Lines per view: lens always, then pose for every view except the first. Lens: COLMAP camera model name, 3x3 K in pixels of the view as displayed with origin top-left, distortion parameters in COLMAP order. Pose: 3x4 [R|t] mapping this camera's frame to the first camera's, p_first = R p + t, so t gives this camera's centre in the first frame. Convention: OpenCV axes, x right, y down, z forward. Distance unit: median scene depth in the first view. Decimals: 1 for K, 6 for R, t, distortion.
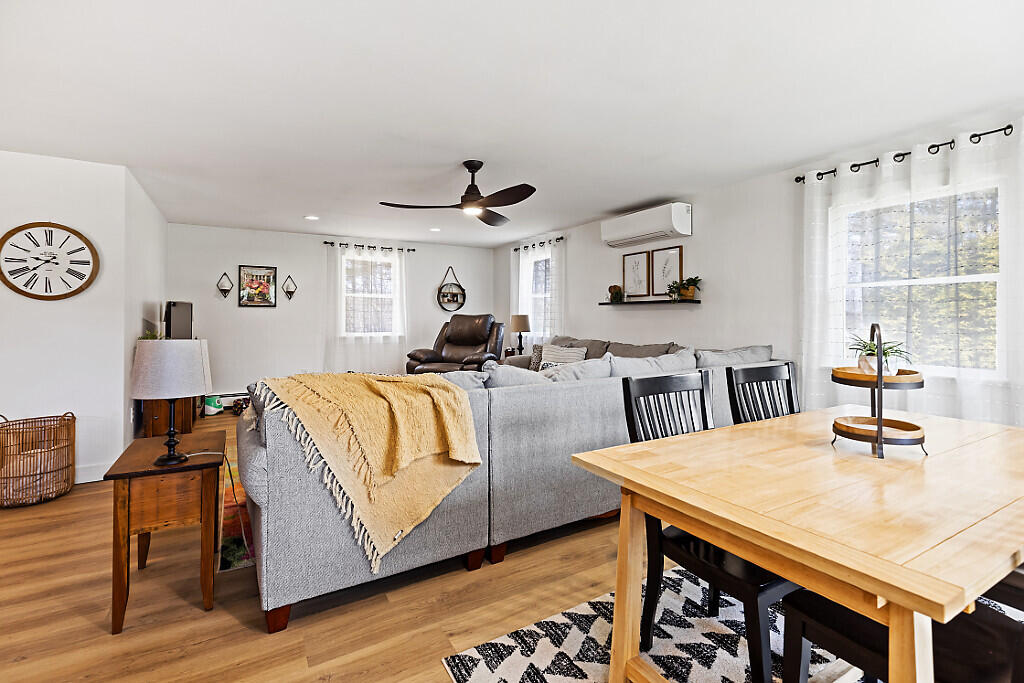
lens RADIAL K [[468.3, 0, 509.1], [0, 468.3, 314.7], [0, 0, 1]] dist [0.000762, 0.000063]
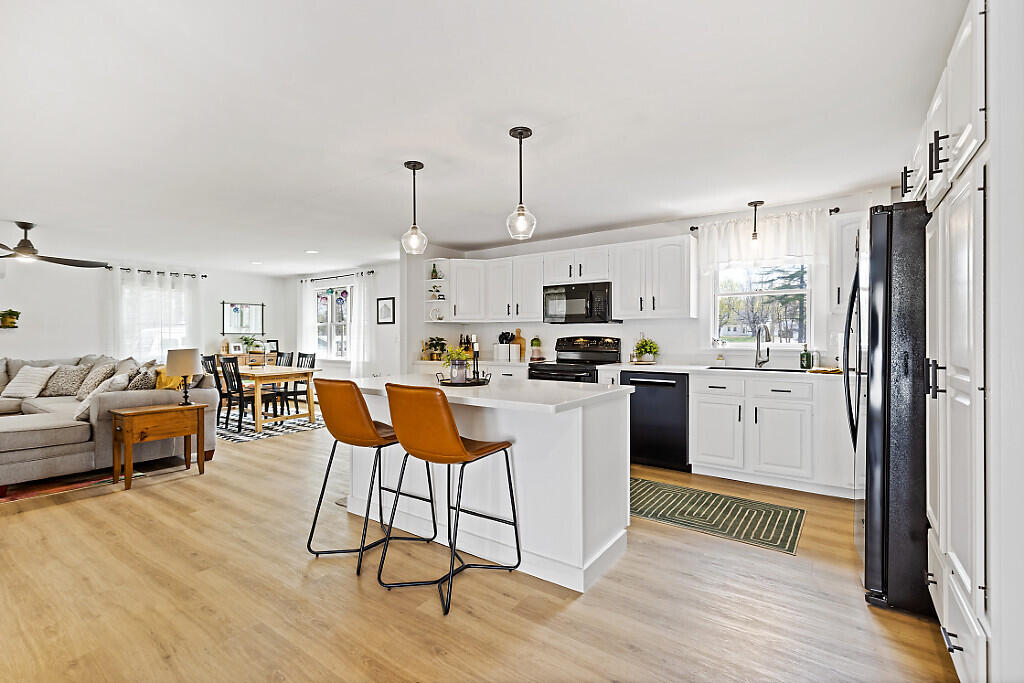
lens RADIAL K [[464.8, 0, 505.7], [0, 464.8, 339.2], [0, 0, 1]] dist [0.001060, -0.000475]
pose [[-0.403065, -0.003230, 0.915166, -2.001000], [-0.005542, 0.999984, 0.001088, -0.003242], [-0.915155, -0.004634, -0.403077, 0.299627]]
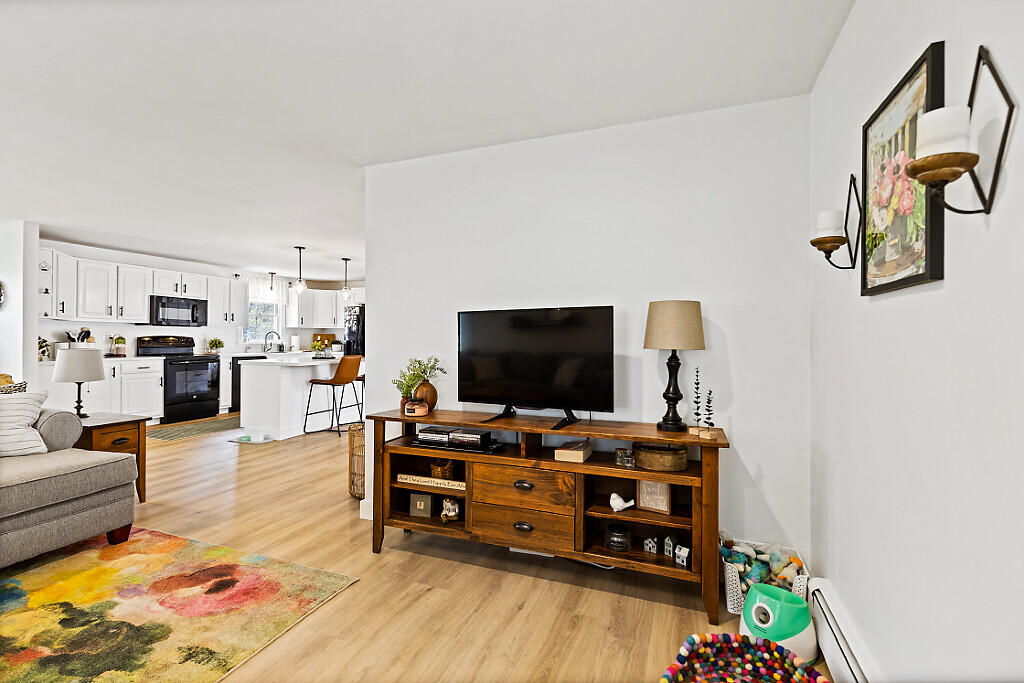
lens RADIAL K [[464.0, 0, 511.0], [0, 464.0, 338.2], [0, 0, 1]] dist [0.004201, -0.000466]
pose [[-0.783957, -0.007289, -0.620772, -0.551183], [-0.002538, 0.999960, -0.008536, 0.012563], [0.620810, -0.005117, -0.783945, 2.058746]]
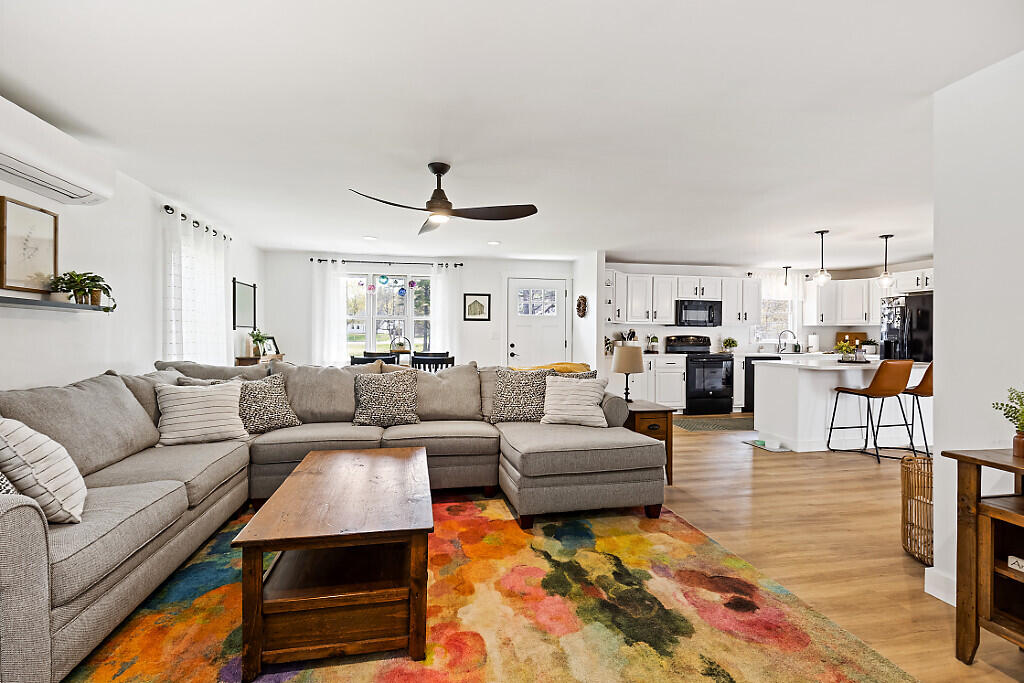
lens RADIAL K [[468.7, 0, 501.9], [0, 468.7, 336.7], [0, 0, 1]] dist [0.001255, -0.000445]
pose [[-0.941042, -0.007157, 0.338215, -0.551951], [-0.009102, 0.999950, -0.004165, 0.012370], [-0.338168, -0.006998, -0.941060, 1.967645]]
